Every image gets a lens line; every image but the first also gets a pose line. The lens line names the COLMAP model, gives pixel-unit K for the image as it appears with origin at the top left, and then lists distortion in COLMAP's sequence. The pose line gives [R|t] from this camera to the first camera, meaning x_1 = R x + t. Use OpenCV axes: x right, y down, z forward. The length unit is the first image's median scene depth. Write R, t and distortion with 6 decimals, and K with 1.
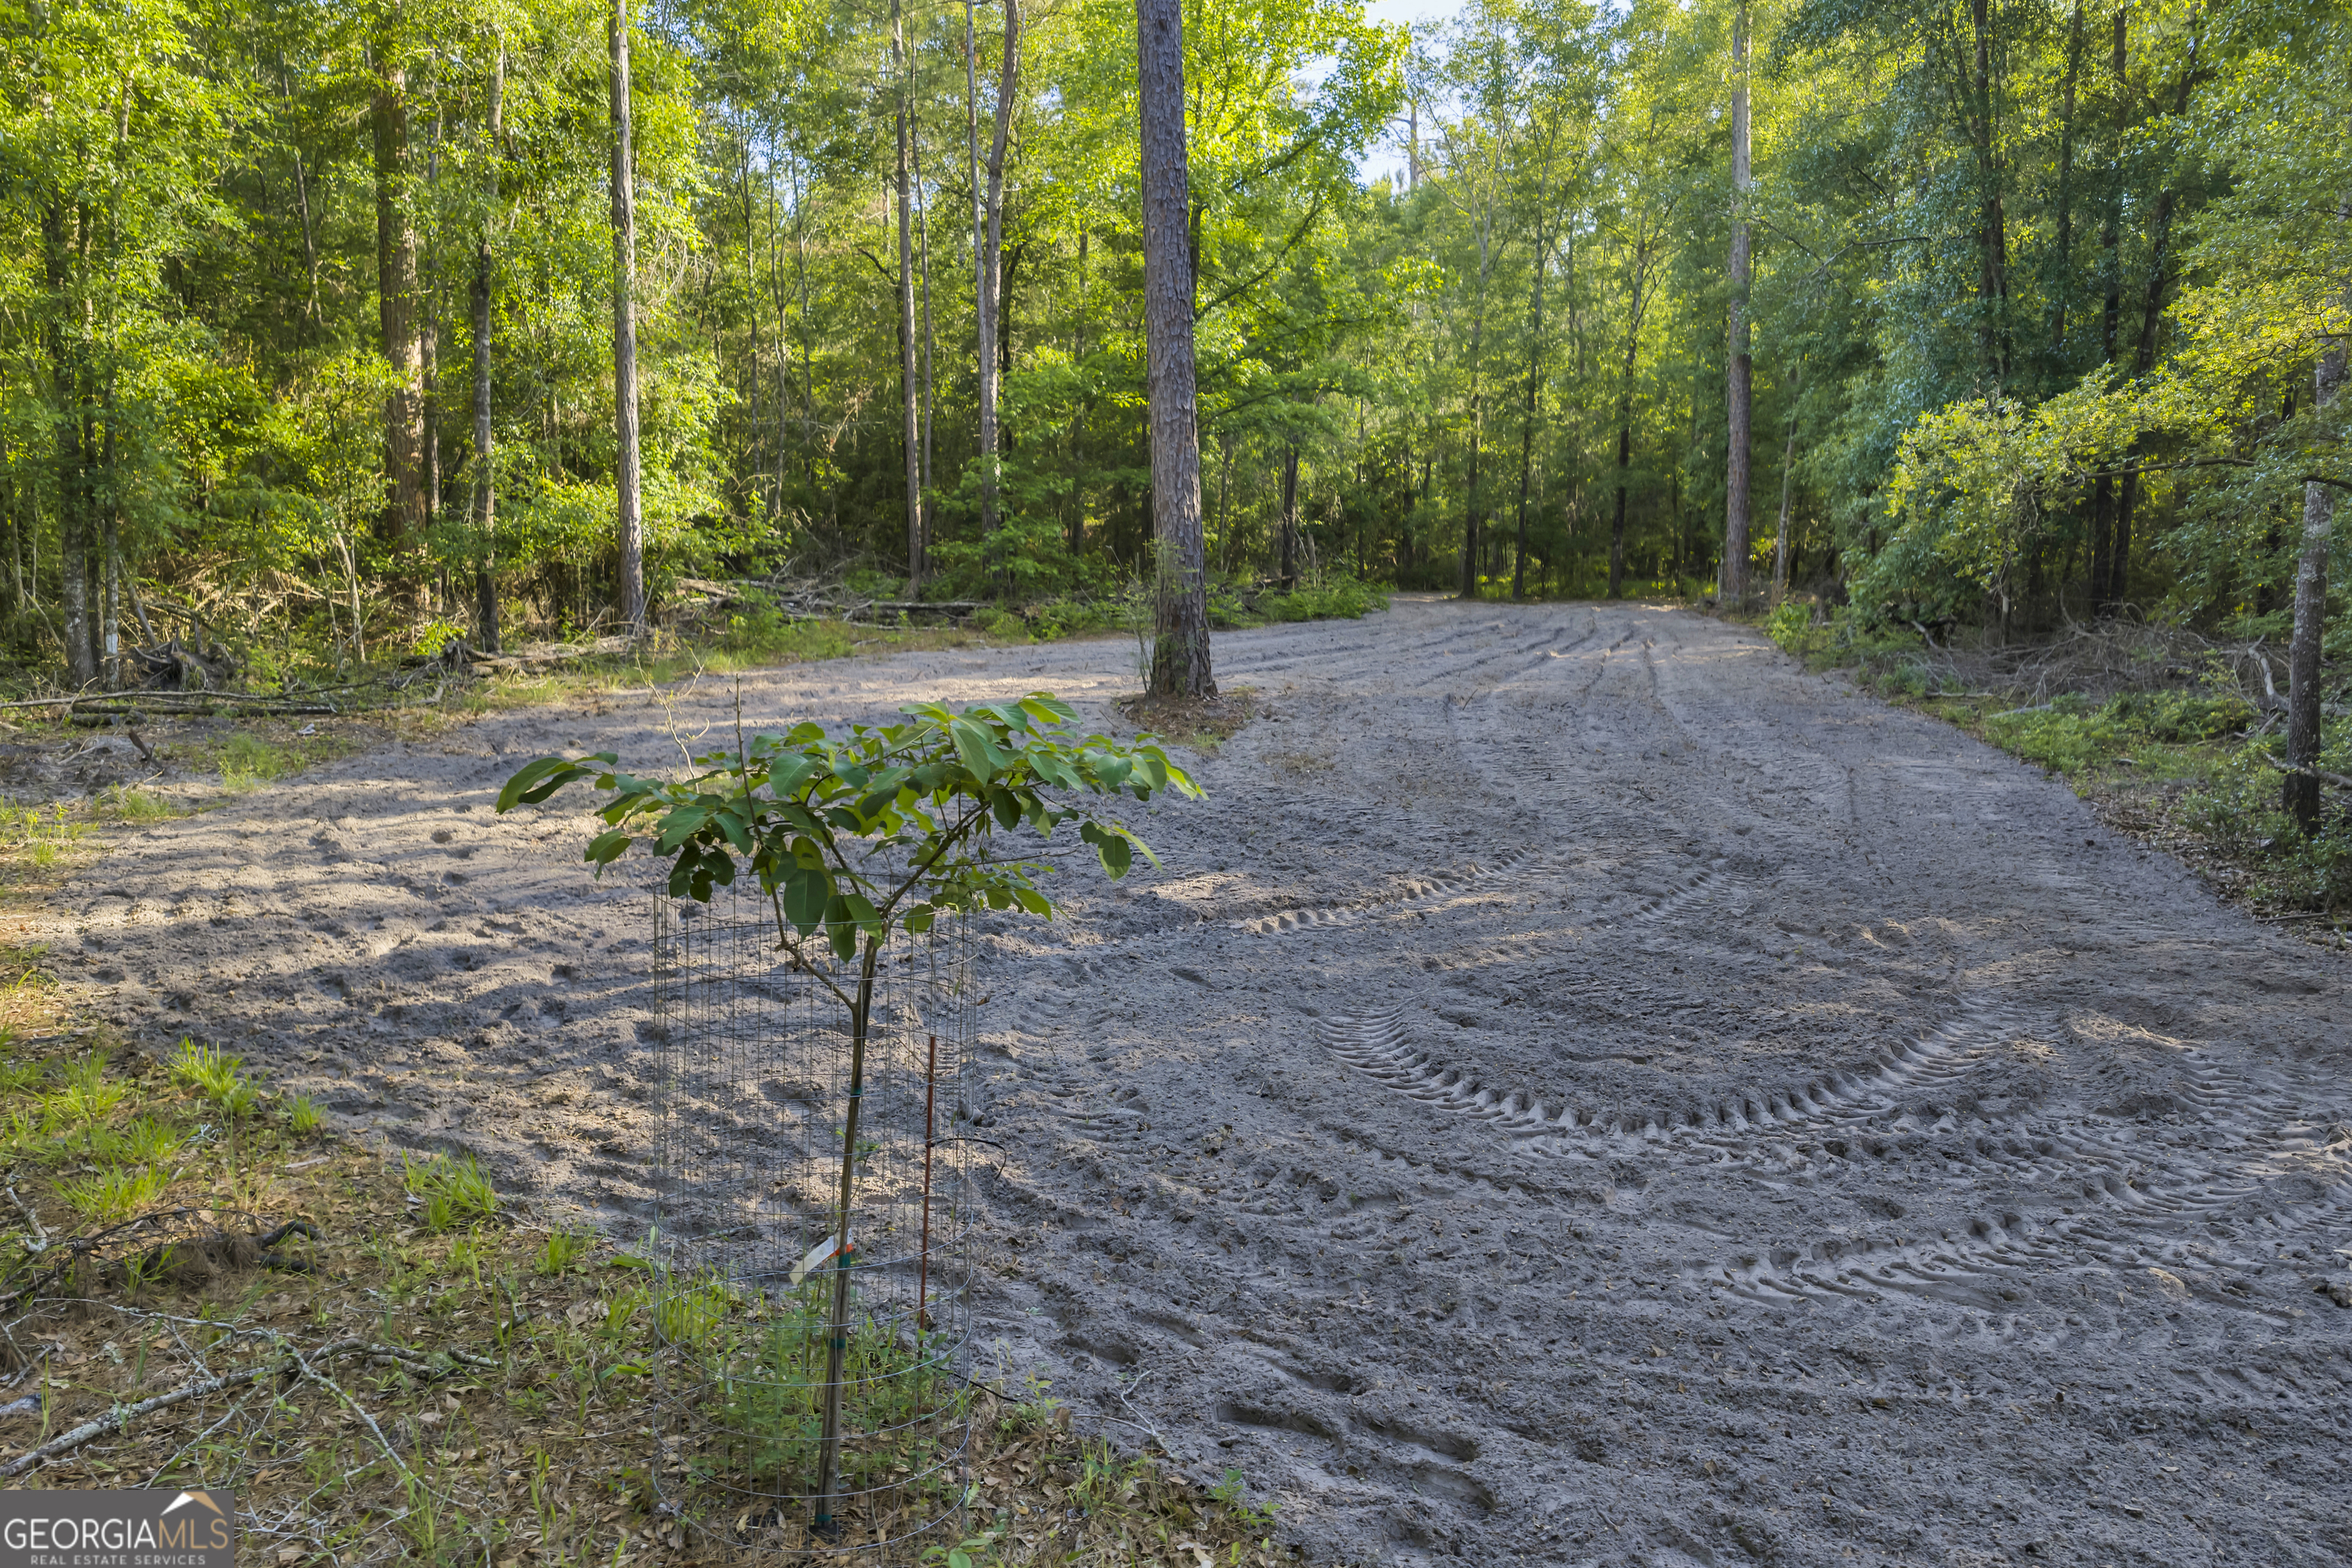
lens RADIAL K [[1969.1, 0, 1293.2], [0, 1969.1, 697.0], [0, 0, 1]] dist [-0.003036, -0.004081]
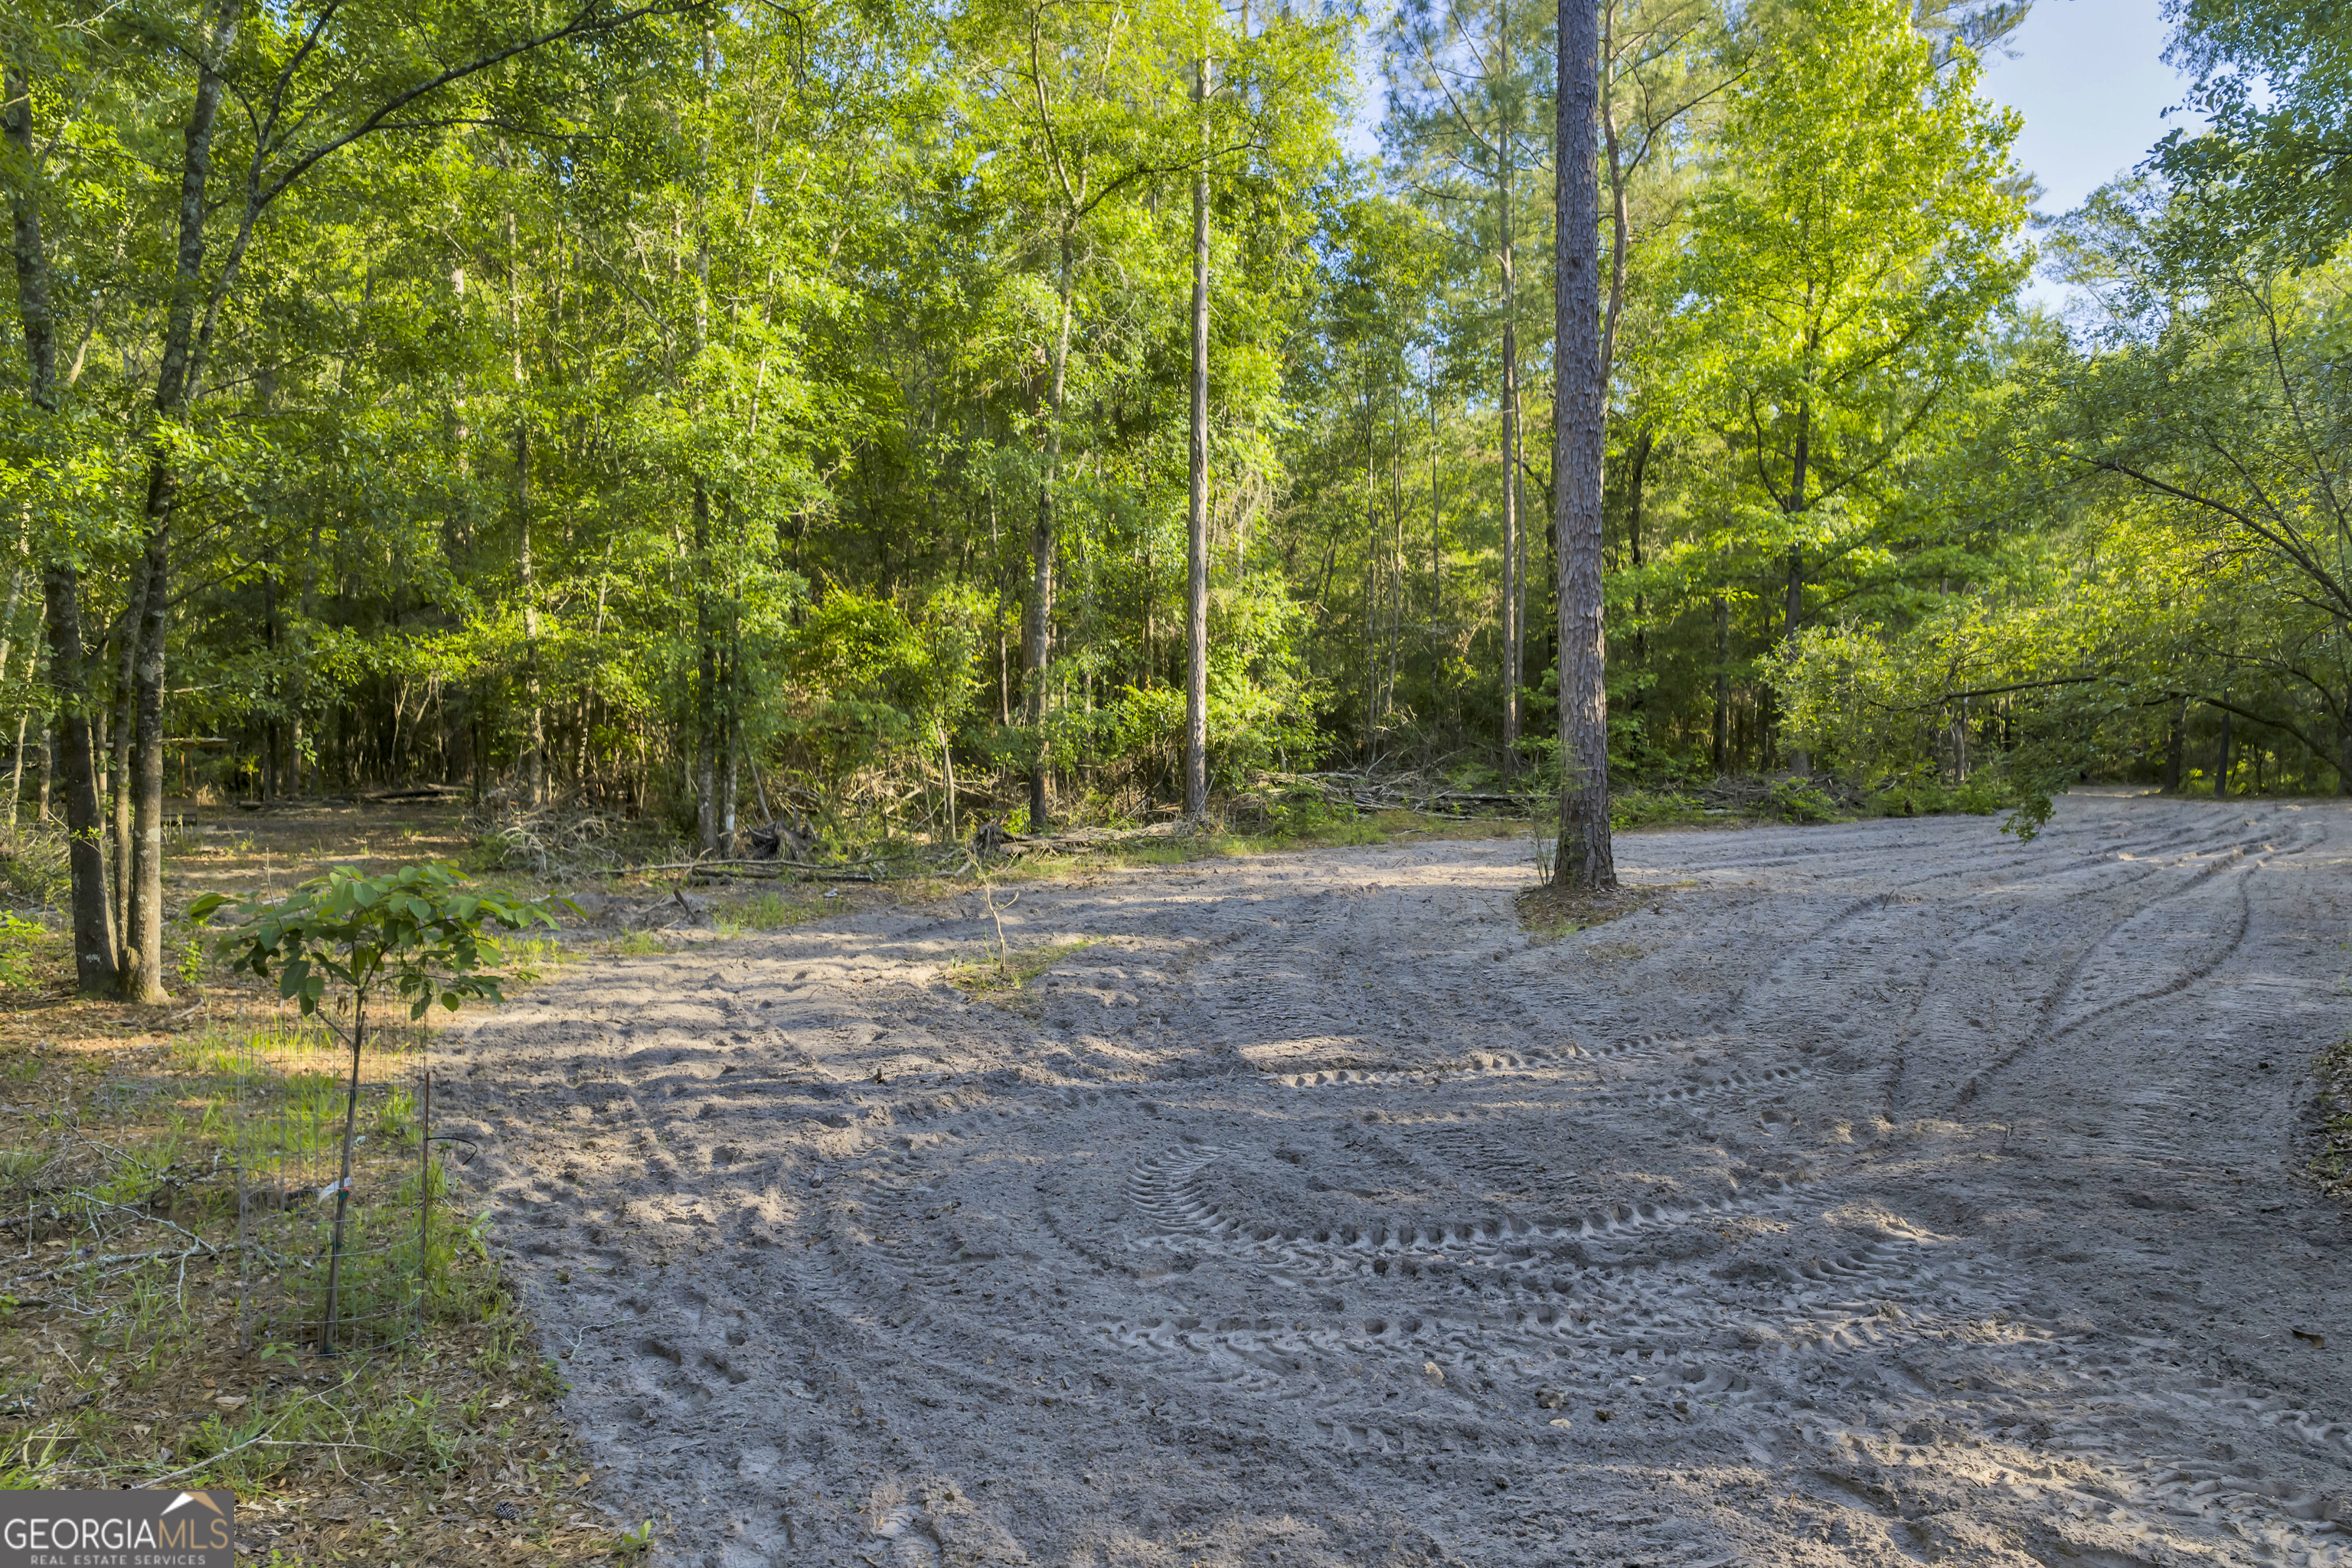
lens RADIAL K [[1933.3, 0, 1172.2], [0, 1933.3, 778.6], [0, 0, 1]] dist [0.002760, -0.020169]
pose [[0.913837, 0.005962, -0.406037, 0.104516], [-0.028282, 0.998399, -0.048992, -0.001073], [0.405094, 0.056255, 0.912543, -0.024288]]
